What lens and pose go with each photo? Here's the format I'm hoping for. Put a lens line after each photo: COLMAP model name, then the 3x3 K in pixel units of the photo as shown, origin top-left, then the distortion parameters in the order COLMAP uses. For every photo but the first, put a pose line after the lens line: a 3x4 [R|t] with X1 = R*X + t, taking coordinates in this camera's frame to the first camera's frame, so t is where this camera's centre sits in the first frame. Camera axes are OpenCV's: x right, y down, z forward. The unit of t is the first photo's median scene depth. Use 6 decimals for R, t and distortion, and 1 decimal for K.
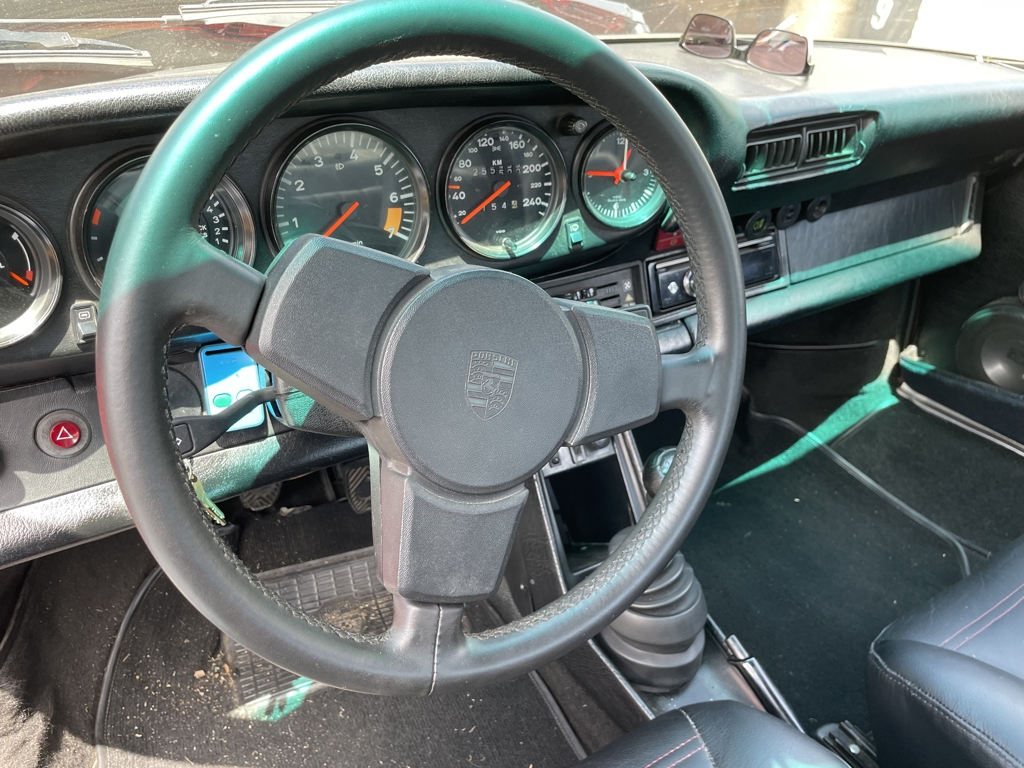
lens RADIAL K [[803.1, 0, 511.1], [0, 803.1, 398.3], [0, 0, 1]] dist [0.084748, -0.128072]
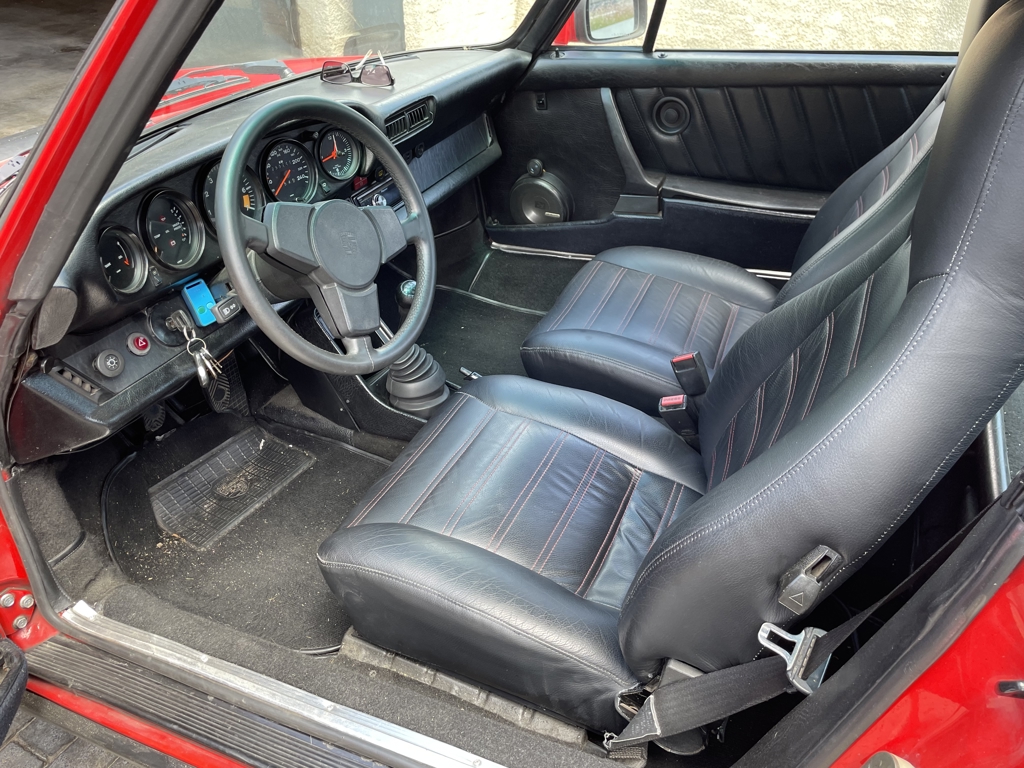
lens RADIAL K [[803.1, 0, 511.1], [0, 803.1, 398.3], [0, 0, 1]] dist [0.084748, -0.128072]
pose [[0.841206, -0.358126, 0.405115, -0.502065], [0.343636, 0.932540, 0.110828, 0.205640], [-0.417476, 0.045983, 0.907524, -0.933598]]
